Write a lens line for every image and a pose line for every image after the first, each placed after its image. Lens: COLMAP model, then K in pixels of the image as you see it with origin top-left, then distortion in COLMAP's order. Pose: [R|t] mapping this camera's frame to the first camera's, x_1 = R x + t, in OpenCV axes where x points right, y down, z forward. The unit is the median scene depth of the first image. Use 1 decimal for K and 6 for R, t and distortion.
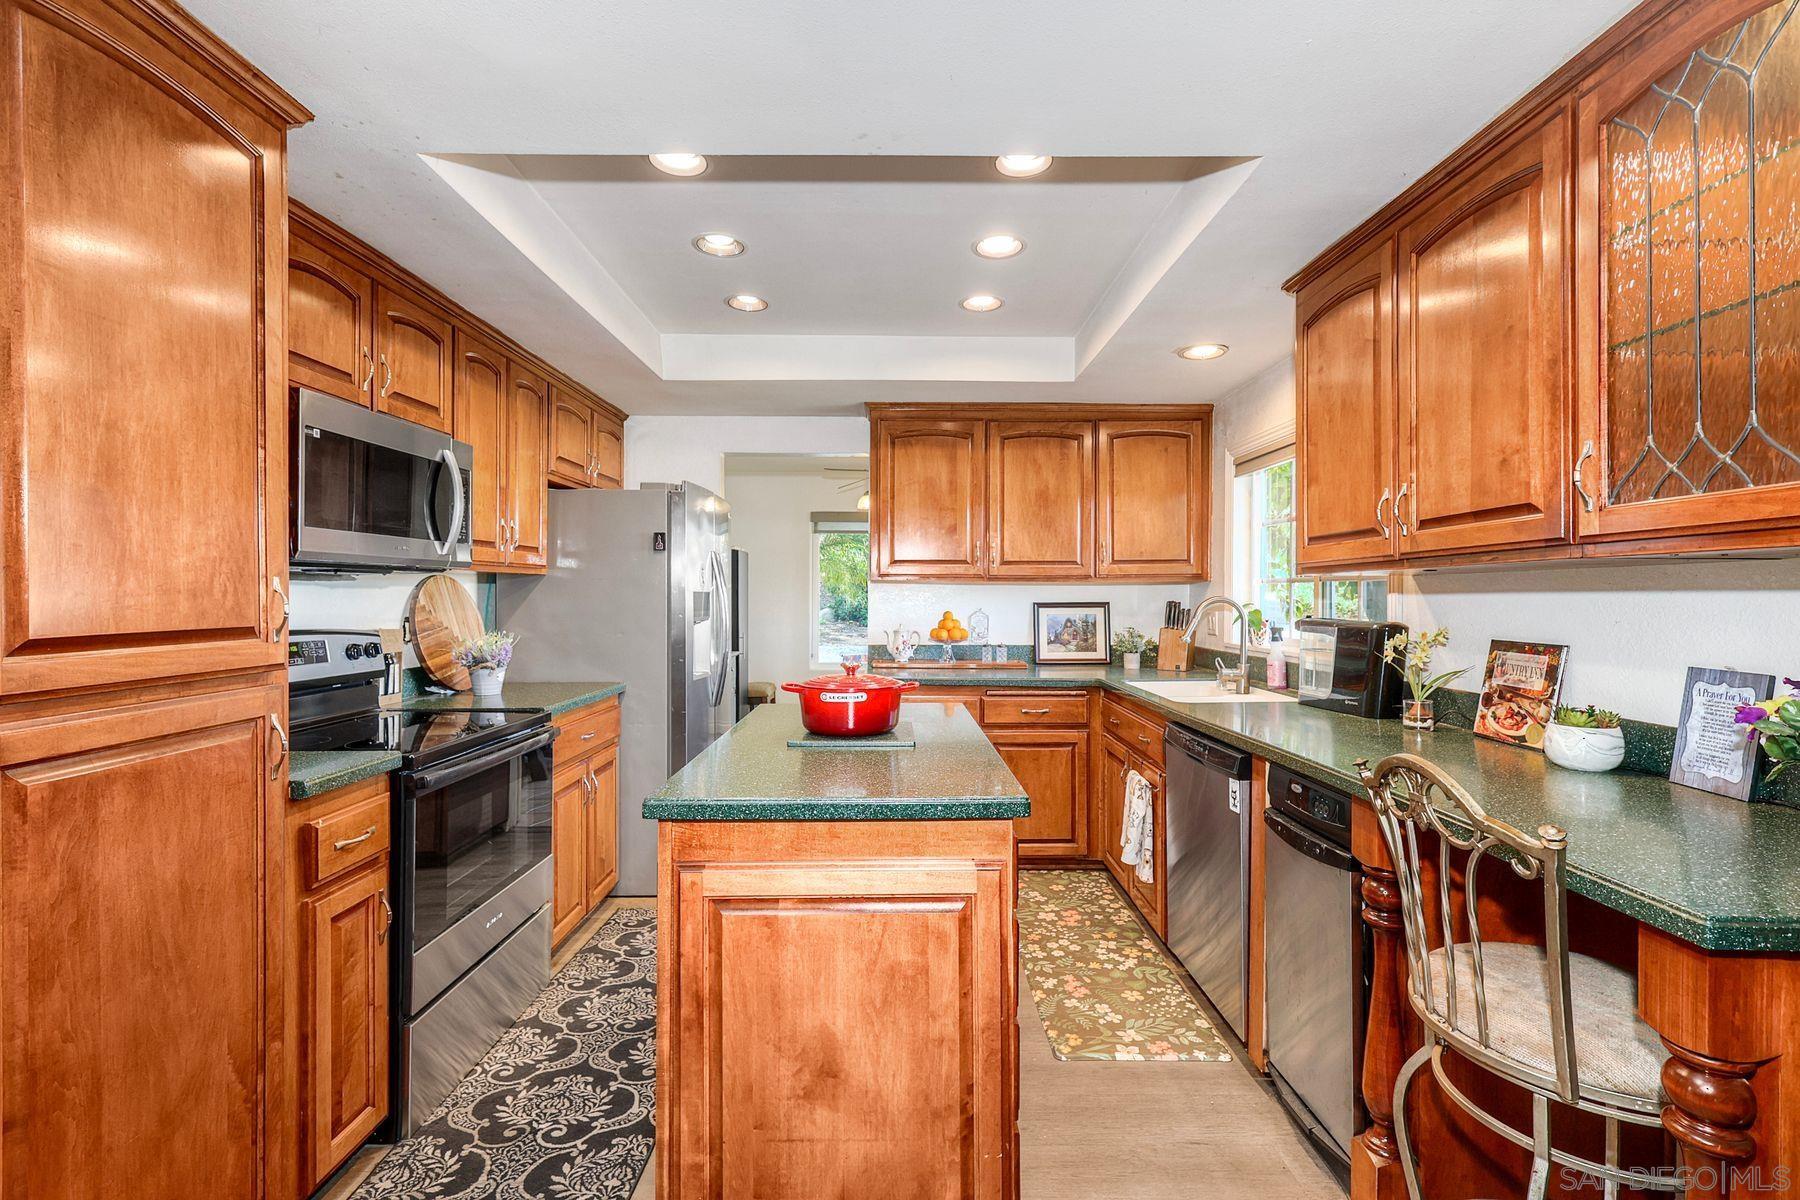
lens RADIAL K [[805.2, 0, 912.1], [0, 805.2, 591.6], [0, 0, 1]] dist [0.001469, 0.000345]
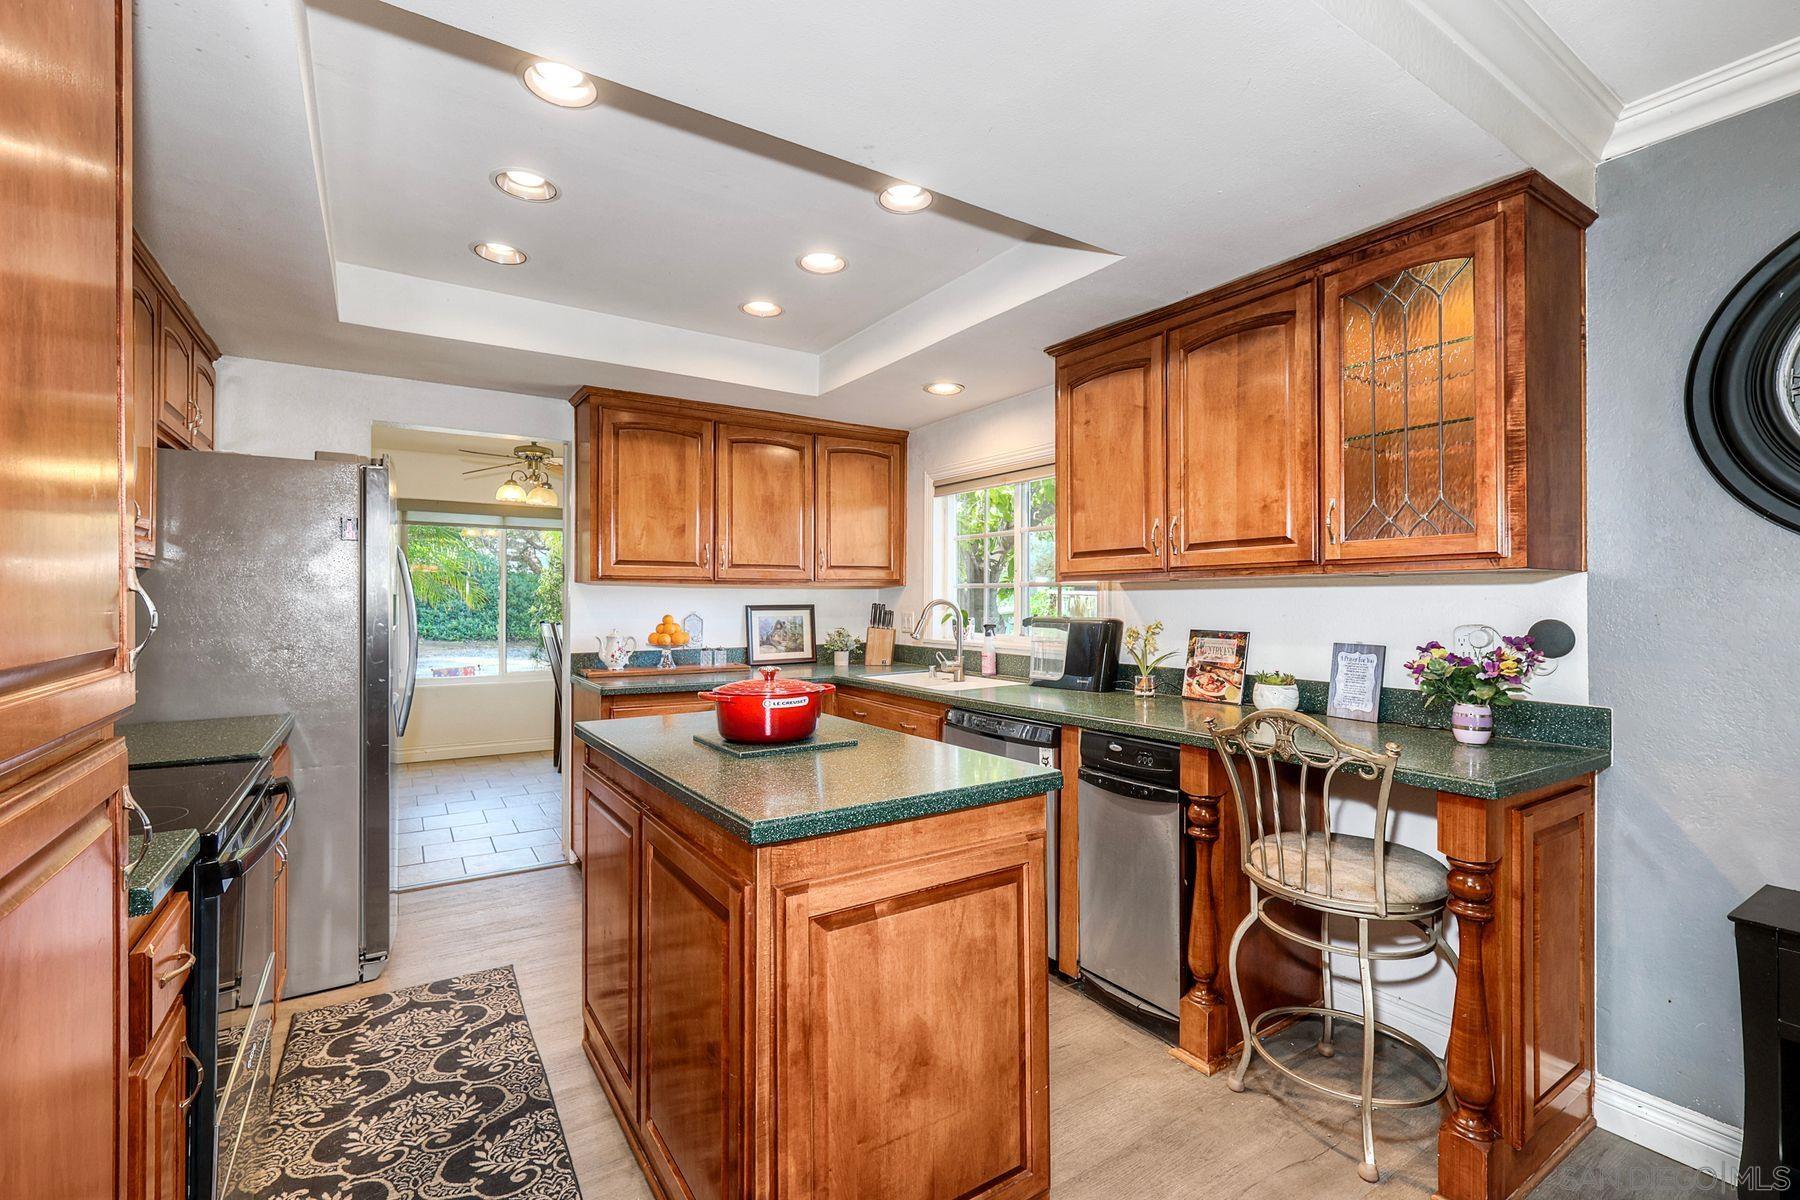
lens RADIAL K [[789.2, 0, 907.2], [0, 789.2, 592.3], [0, 0, 1]] dist [0.002757, 0.000539]
pose [[0.841465, 0.003800, 0.540299, -0.372725], [-0.002110, 0.999991, -0.003747, 0.000523], [-0.540308, 0.002013, 0.841465, 0.089528]]
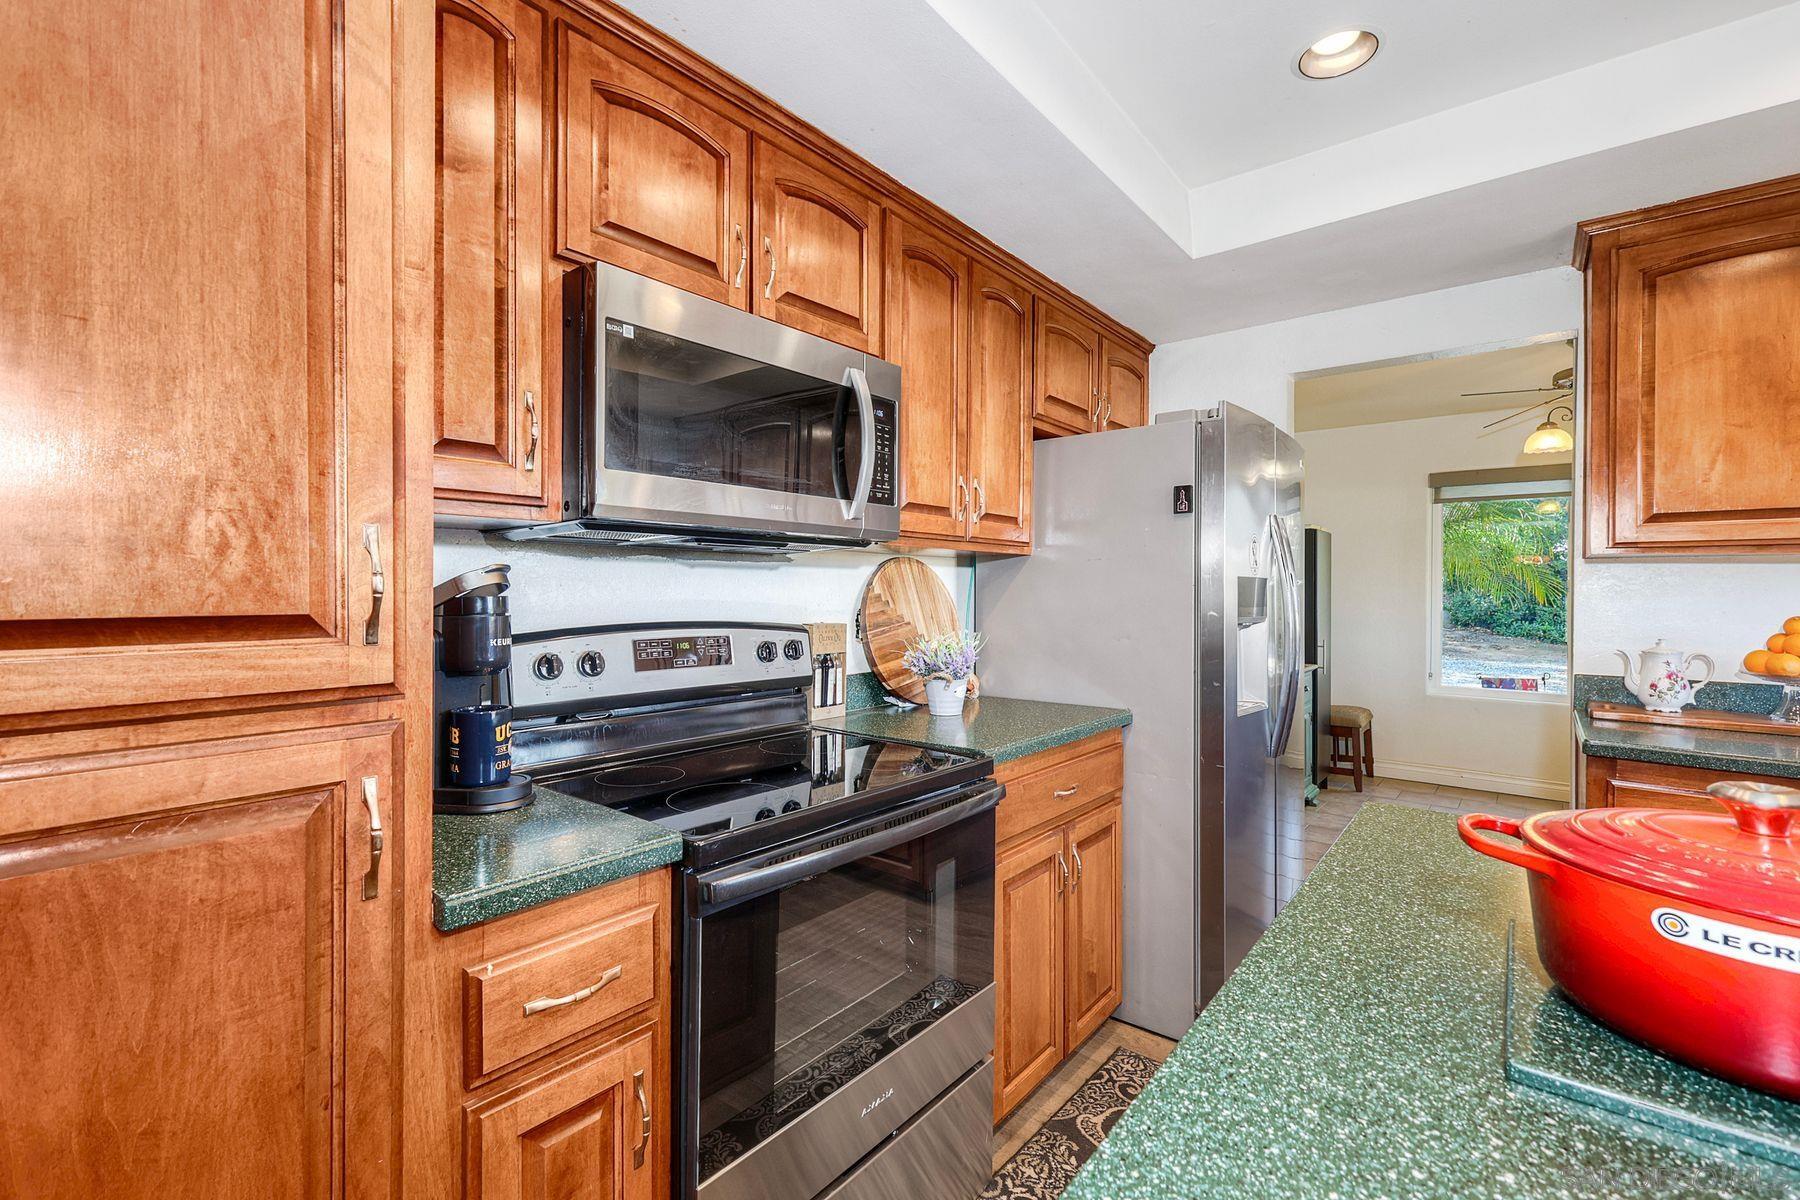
lens RADIAL K [[789.2, 0, 907.2], [0, 789.2, 592.3], [0, 0, 1]] dist [0.002757, 0.000539]
pose [[0.771240, 0.002512, -0.636540, -0.107623], [-0.001302, 0.999996, 0.002370, 0.015750], [0.636544, -0.000999, 0.771240, 0.499720]]
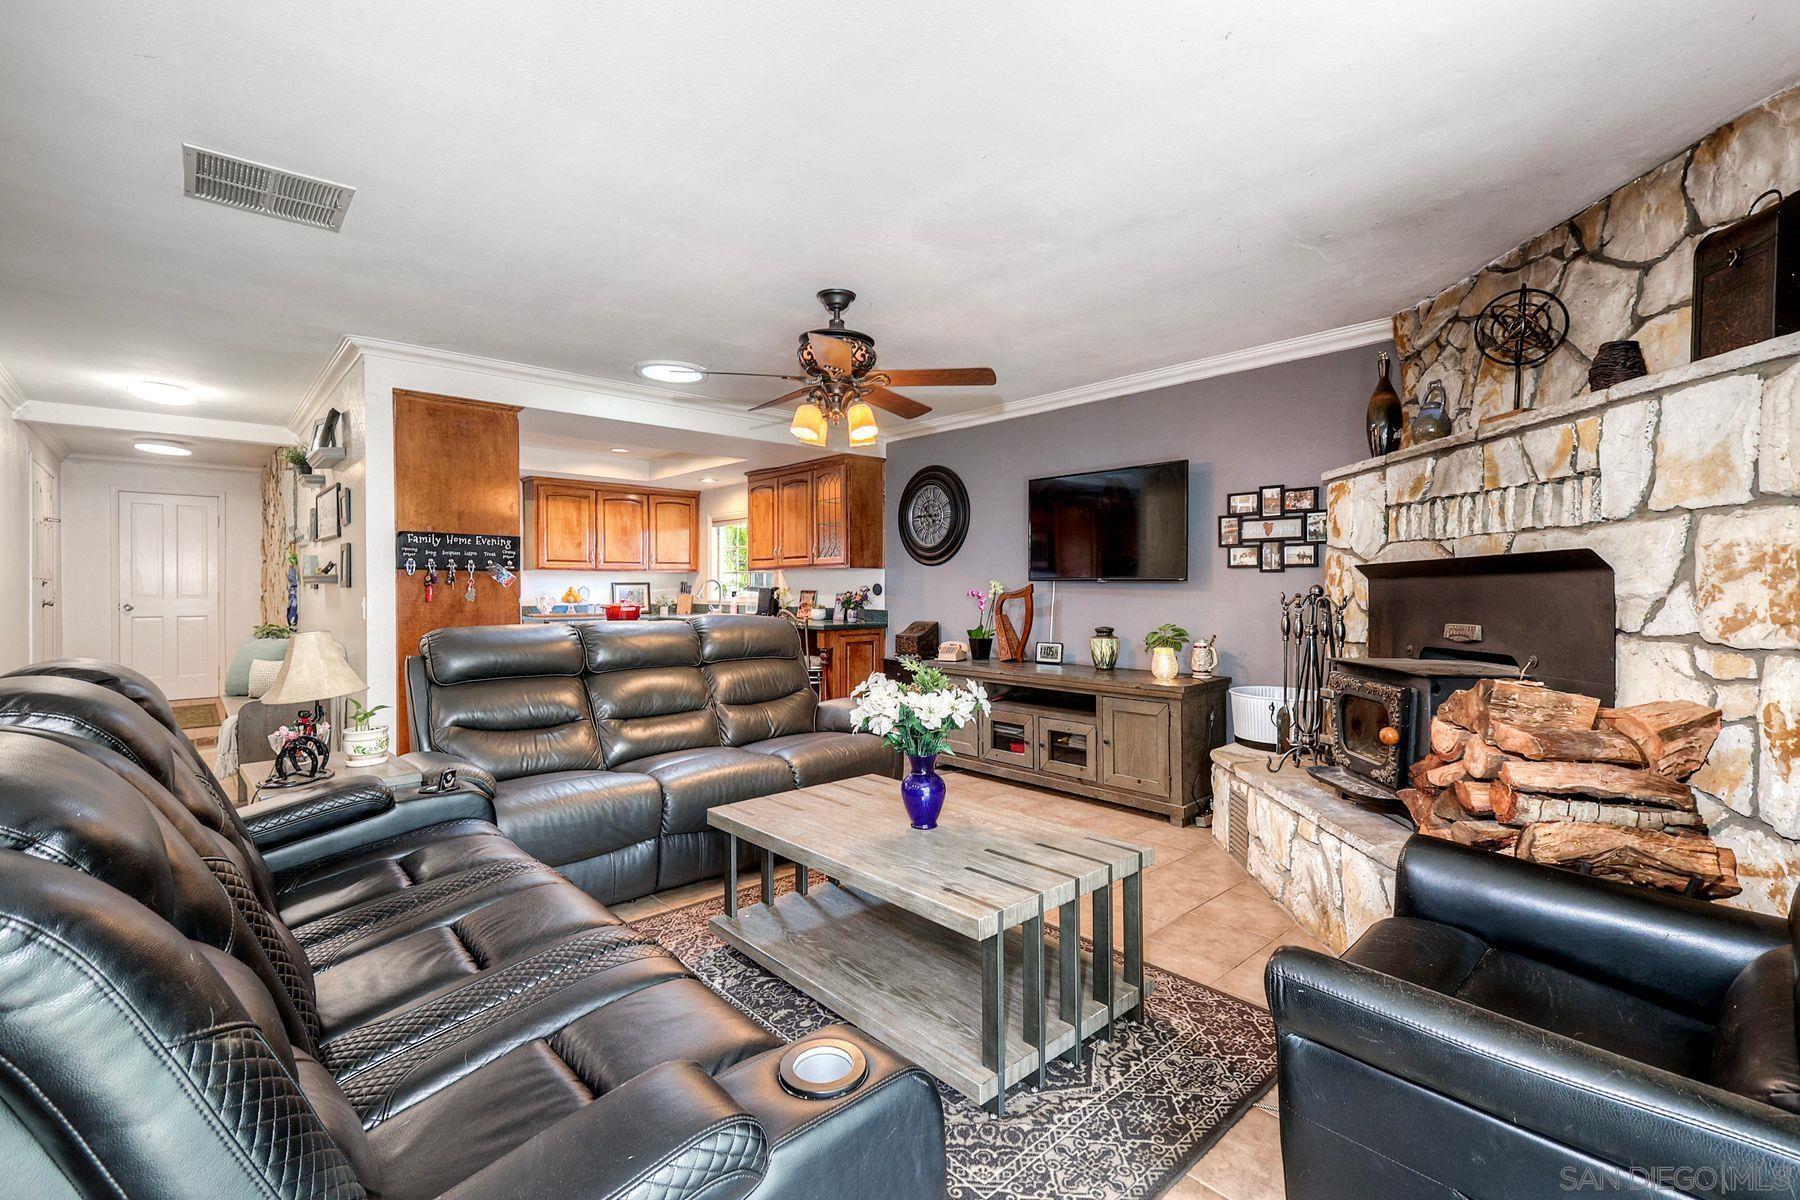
lens RADIAL K [[789.2, 0, 907.2], [0, 789.2, 592.3], [0, 0, 1]] dist [0.002757, 0.000539]
pose [[0.744209, -0.005119, 0.667928, -1.027580], [-0.002608, 0.999941, 0.010569, 0.026216], [-0.667942, -0.009608, 0.744151, -1.556330]]
